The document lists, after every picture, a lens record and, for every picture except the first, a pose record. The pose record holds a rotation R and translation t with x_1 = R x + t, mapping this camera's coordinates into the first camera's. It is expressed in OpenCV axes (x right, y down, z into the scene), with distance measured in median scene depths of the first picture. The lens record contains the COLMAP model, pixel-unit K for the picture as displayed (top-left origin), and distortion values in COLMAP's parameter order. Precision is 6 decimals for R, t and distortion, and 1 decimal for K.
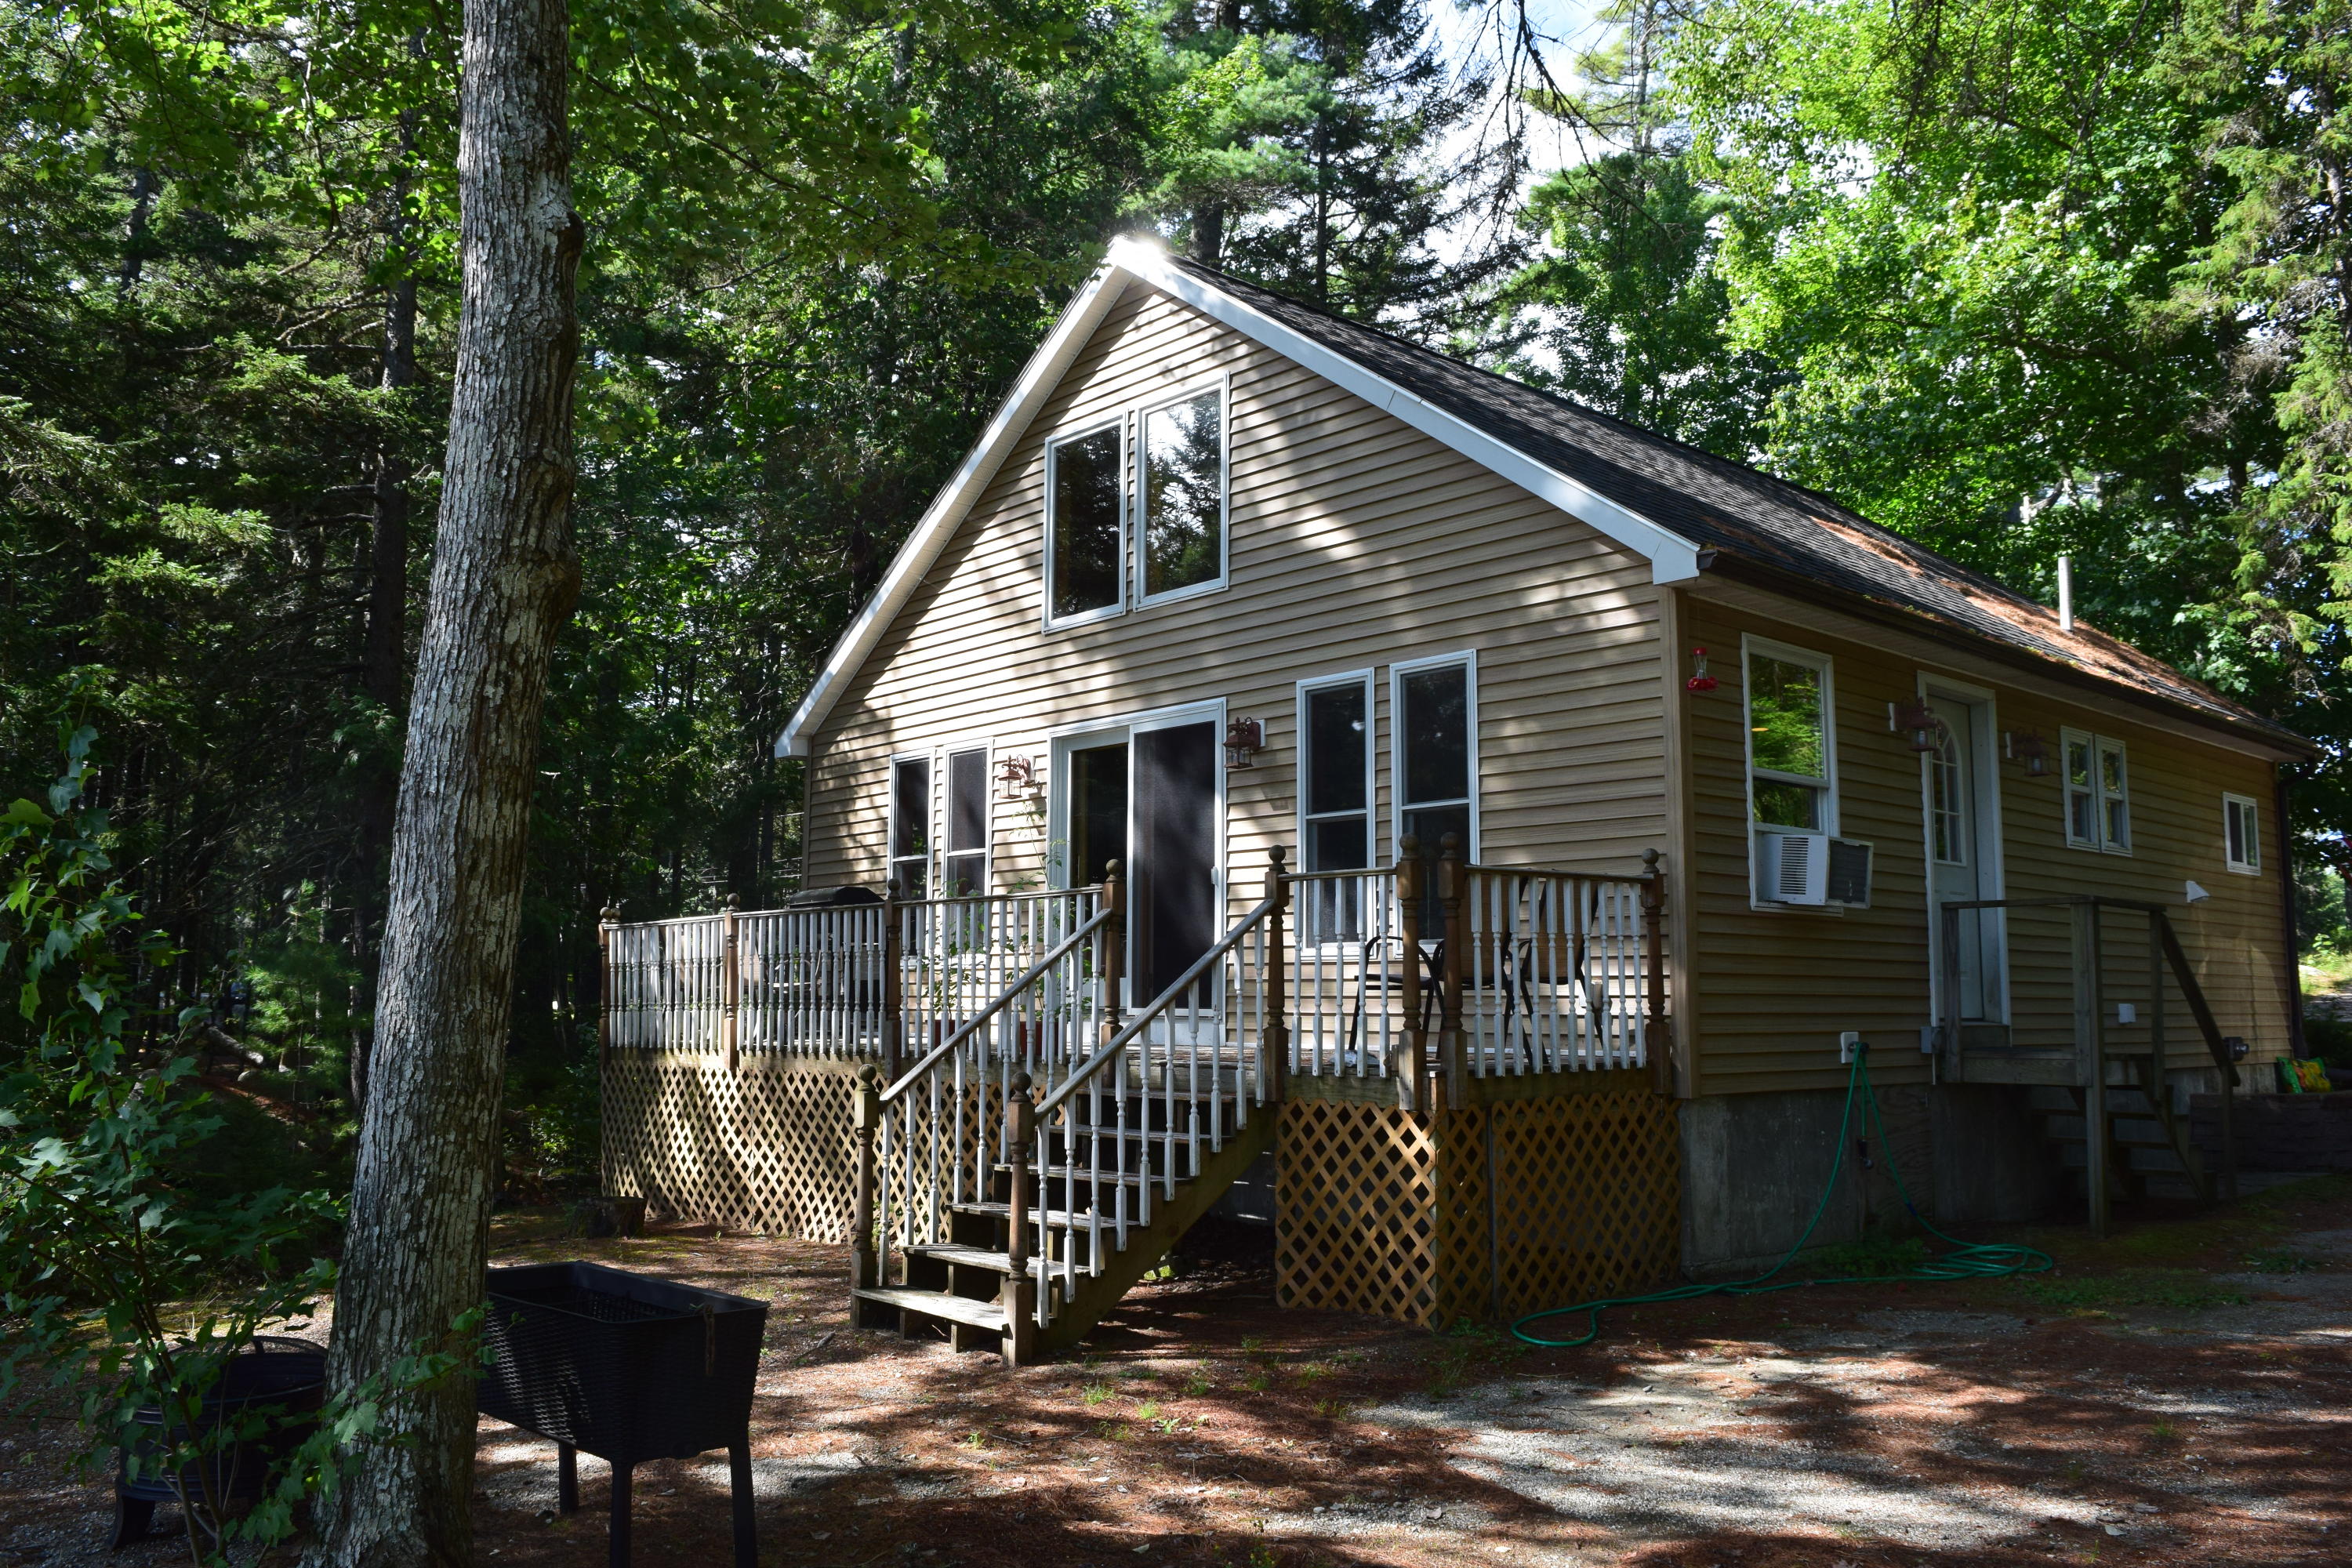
lens RADIAL K [[1867.4, 0, 1176.1], [0, 1867.4, 785.4], [0, 0, 1]] dist [0.001748, 0.000575]
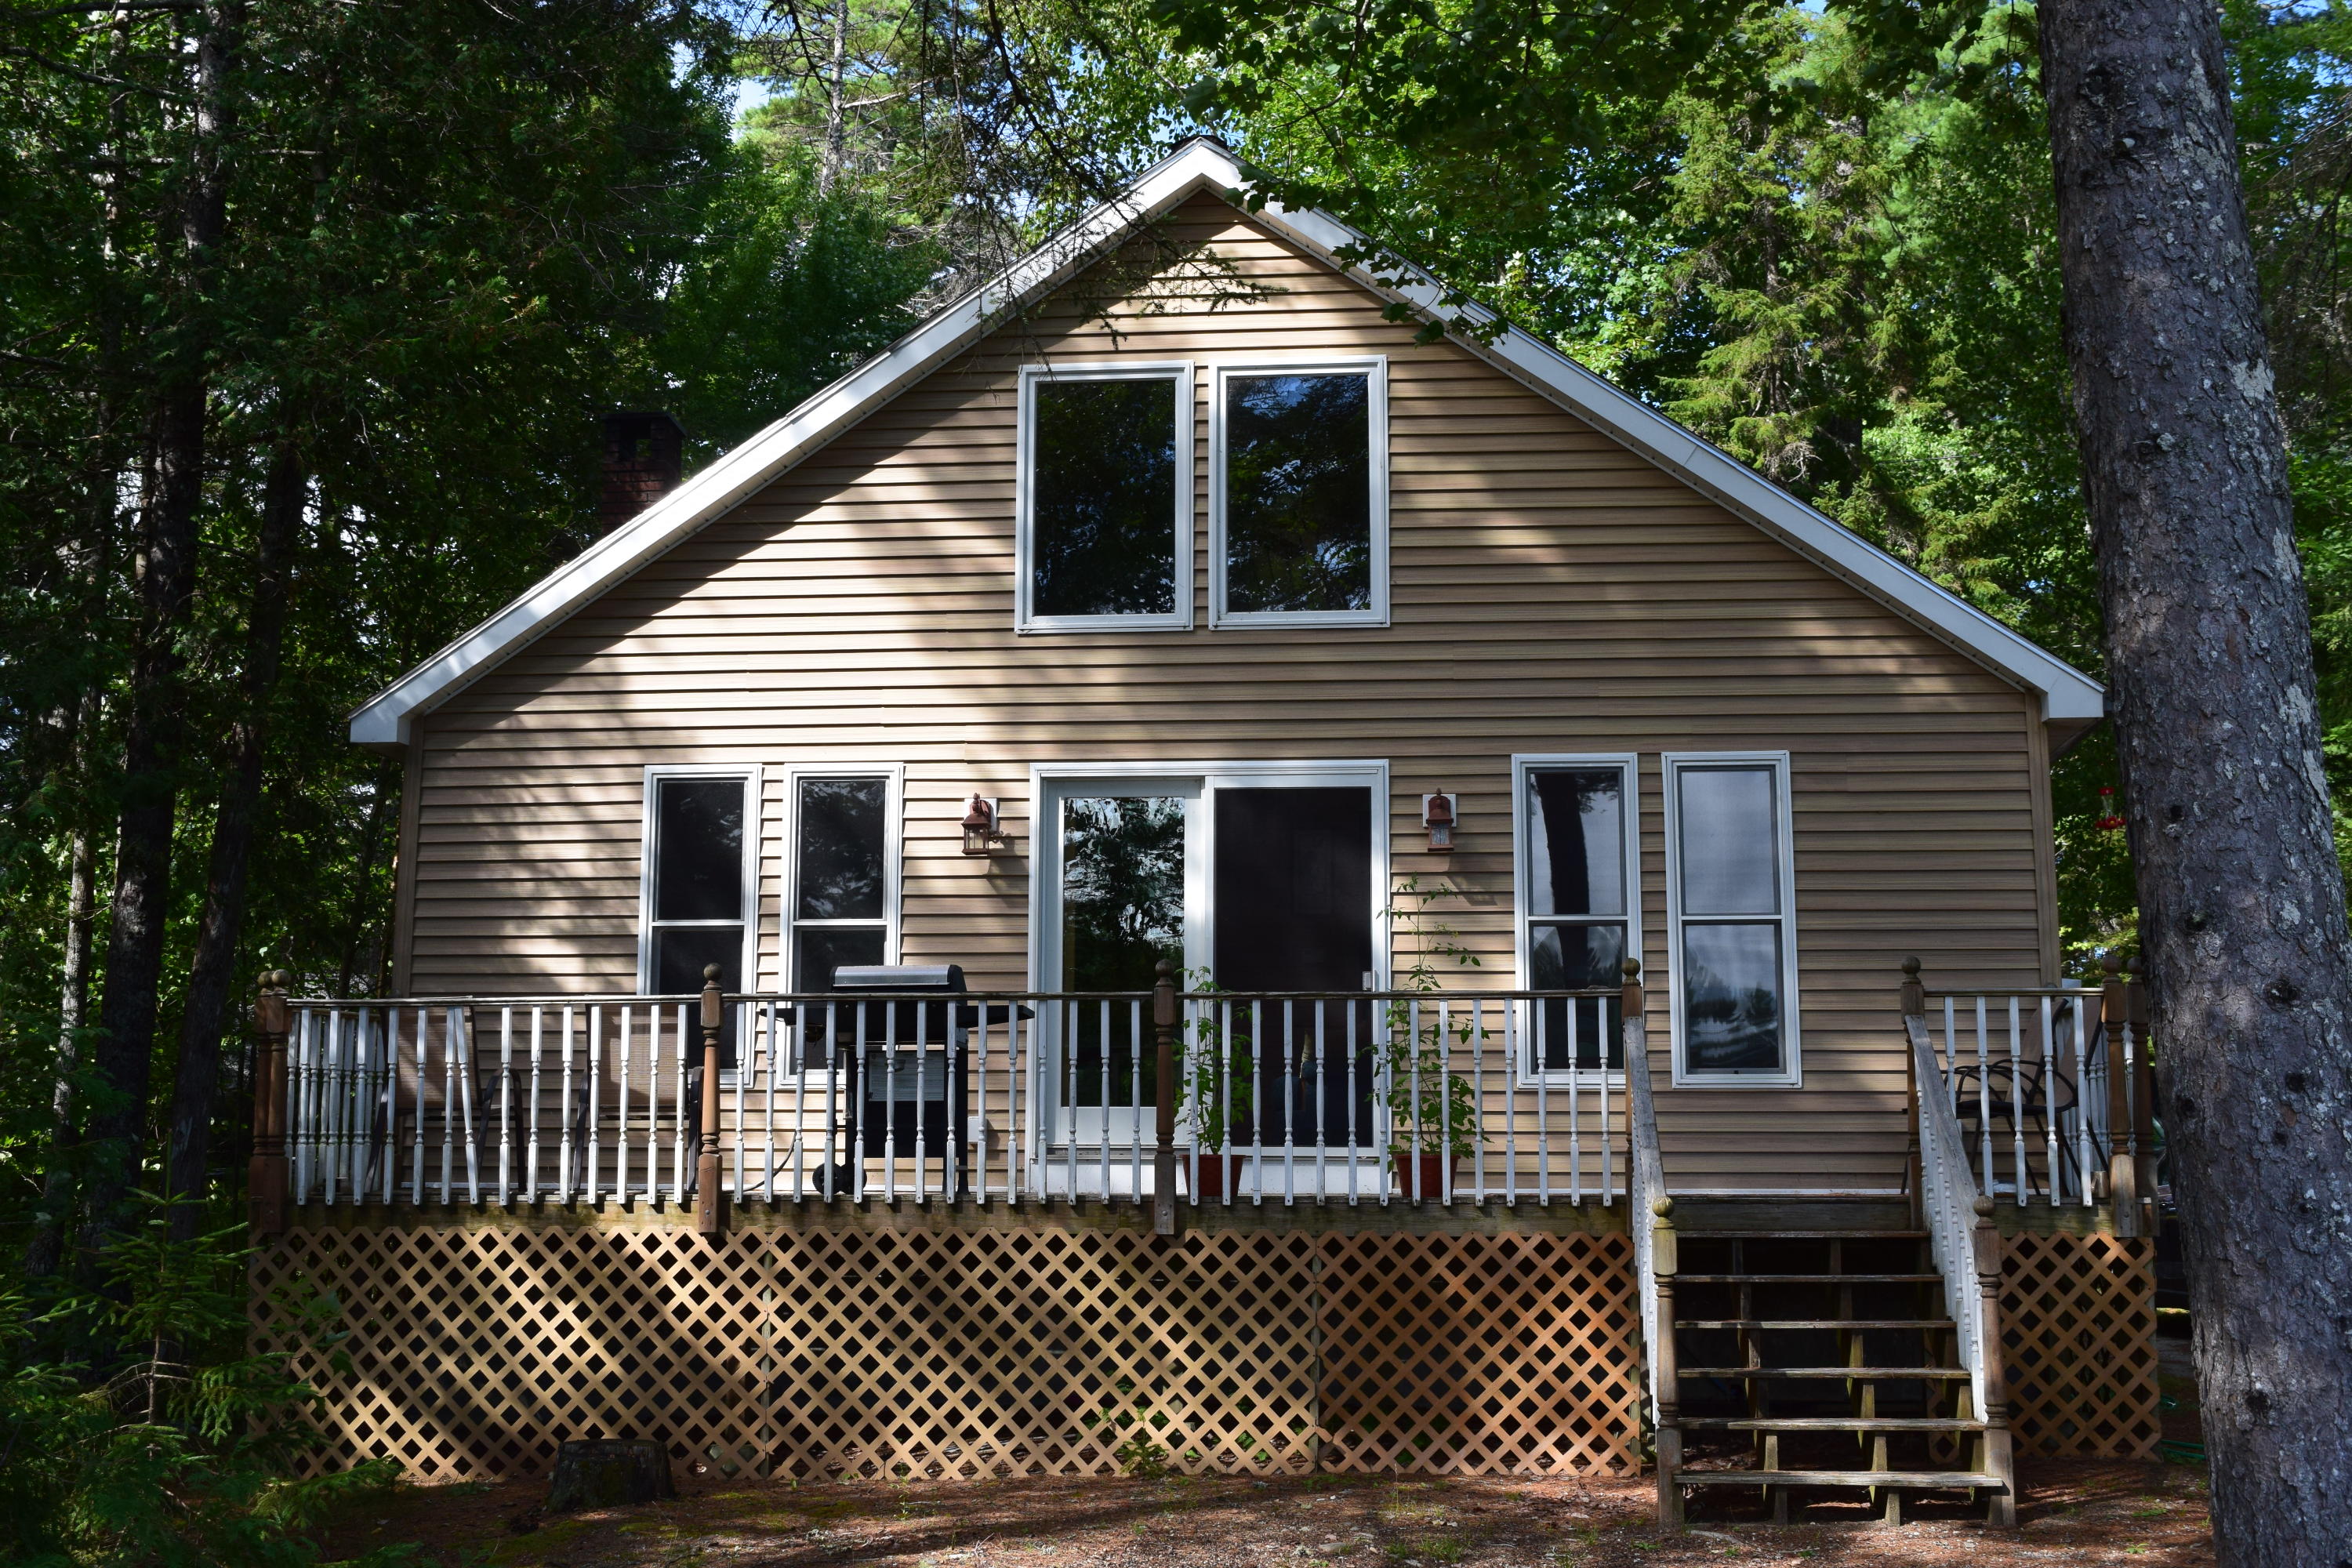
lens RADIAL K [[2732.7, 0, 1175.5], [0, 2732.7, 787.5], [0, 0, 1]] dist [-0.033846, 0.000000]
pose [[0.724785, 0.100611, 0.681590, -0.742264], [-0.081620, 0.994852, -0.060059, 0.037786], [-0.684124, -0.012101, 0.729266, 0.180448]]
